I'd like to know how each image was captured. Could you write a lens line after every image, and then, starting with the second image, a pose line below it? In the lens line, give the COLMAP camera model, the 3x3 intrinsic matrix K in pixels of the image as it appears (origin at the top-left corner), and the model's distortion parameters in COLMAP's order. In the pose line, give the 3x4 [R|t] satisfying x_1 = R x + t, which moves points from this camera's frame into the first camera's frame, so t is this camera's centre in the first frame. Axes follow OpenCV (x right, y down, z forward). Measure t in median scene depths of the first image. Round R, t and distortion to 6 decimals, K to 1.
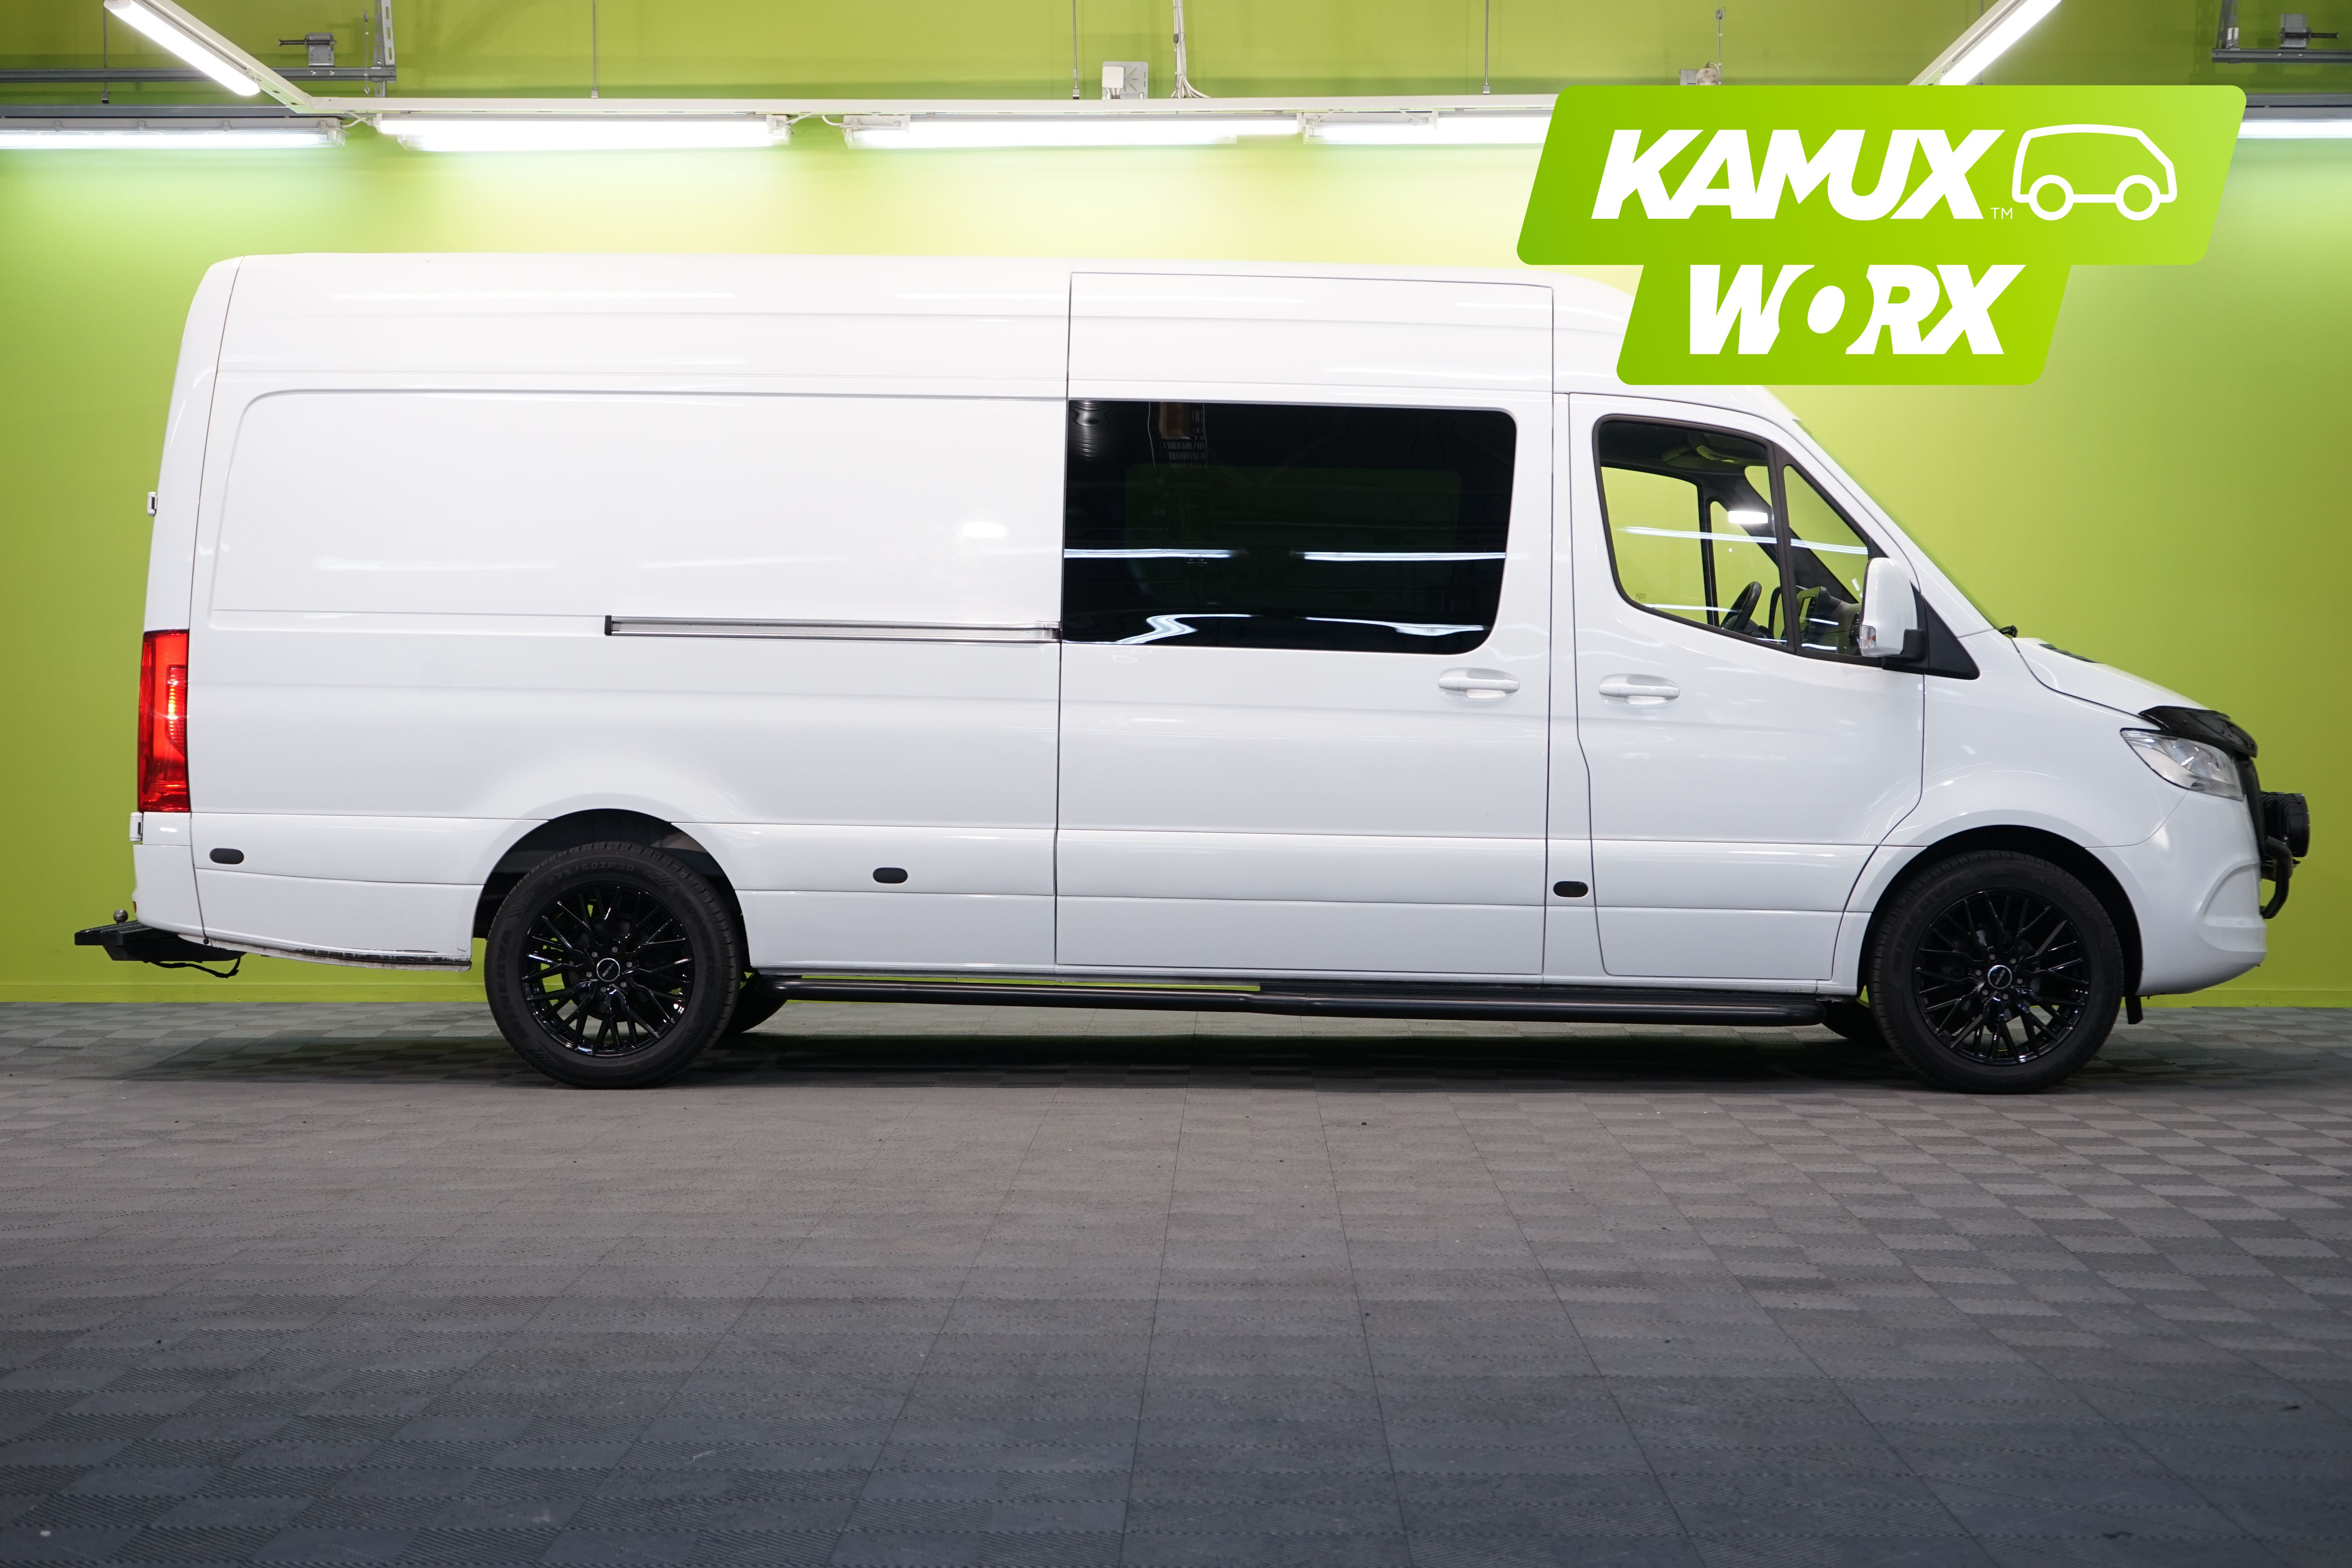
lens RADIAL K [[3448.9, 0, 1185.8], [0, 3448.9, 787.3], [0, 0, 1]] dist [-0.009846, 0.000000]
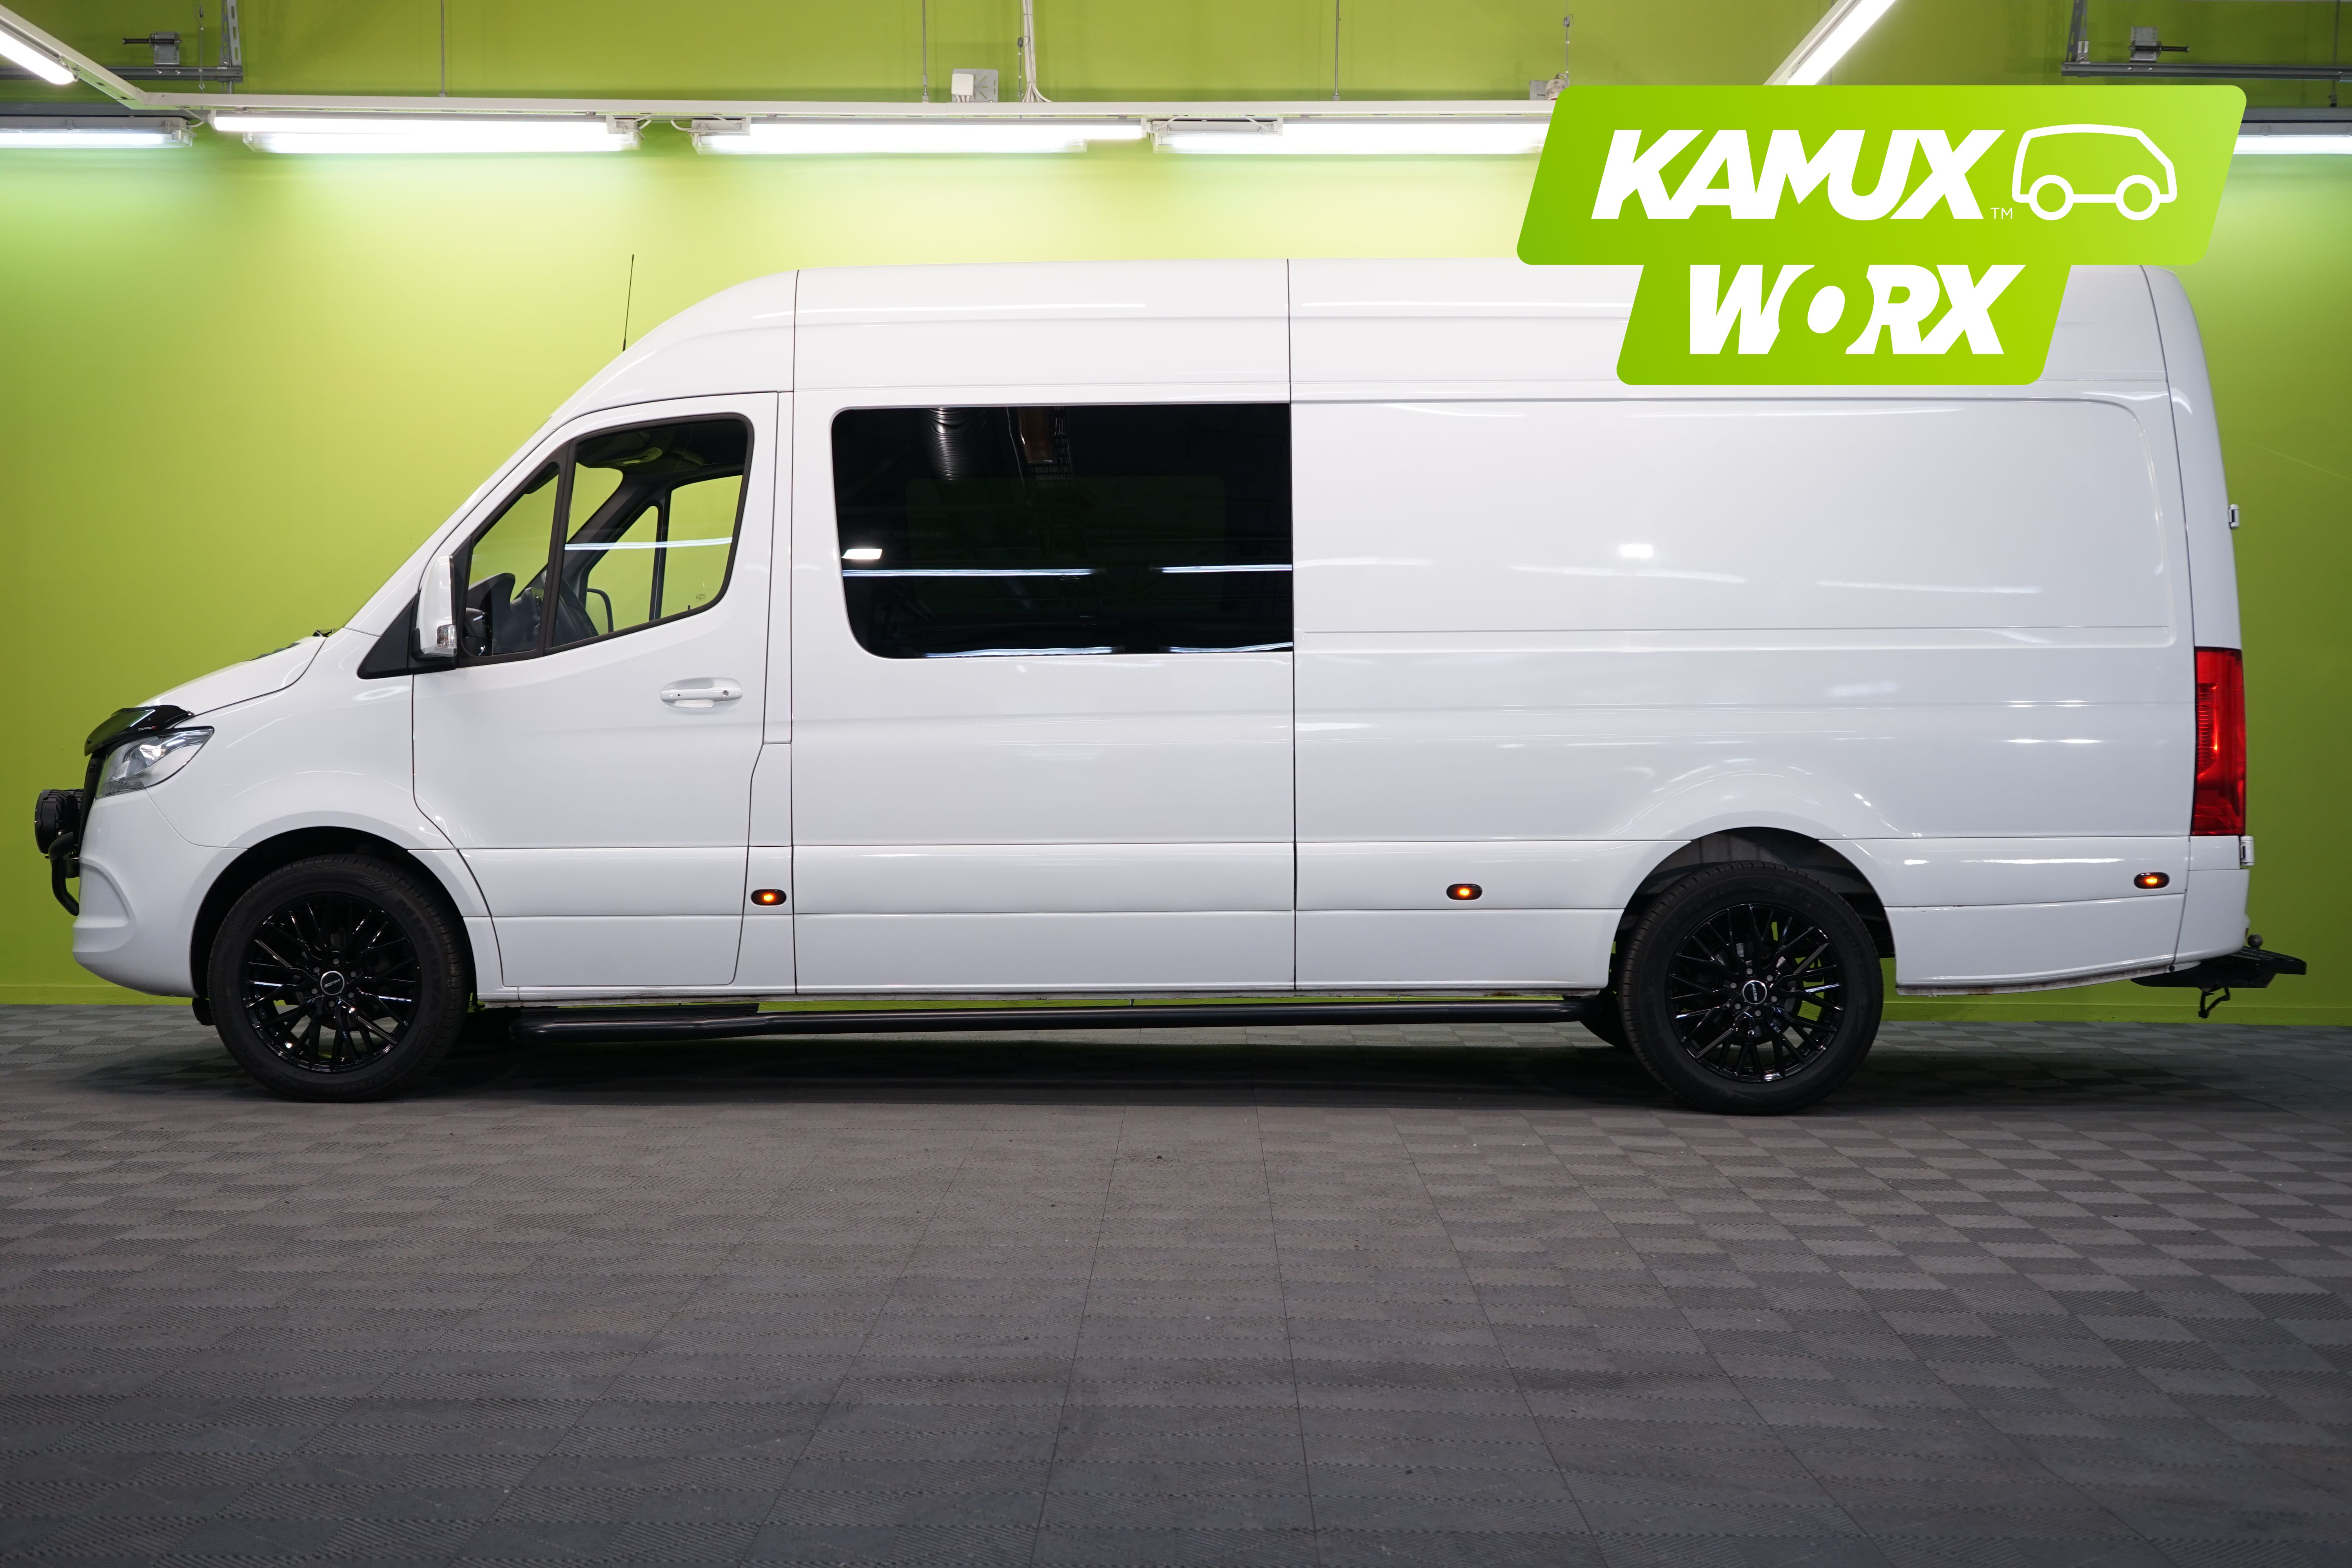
lens RADIAL K [[3109.9, 0, 1170.6], [0, 3109.9, 786.9], [0, 0, 1]] dist [-0.000532, 0.000000]
pose [[0.999901, 0.006621, 0.012416, 0.032025], [-0.006607, 0.999977, -0.001233, -0.002131], [-0.012424, 0.001151, 0.999922, 0.109786]]
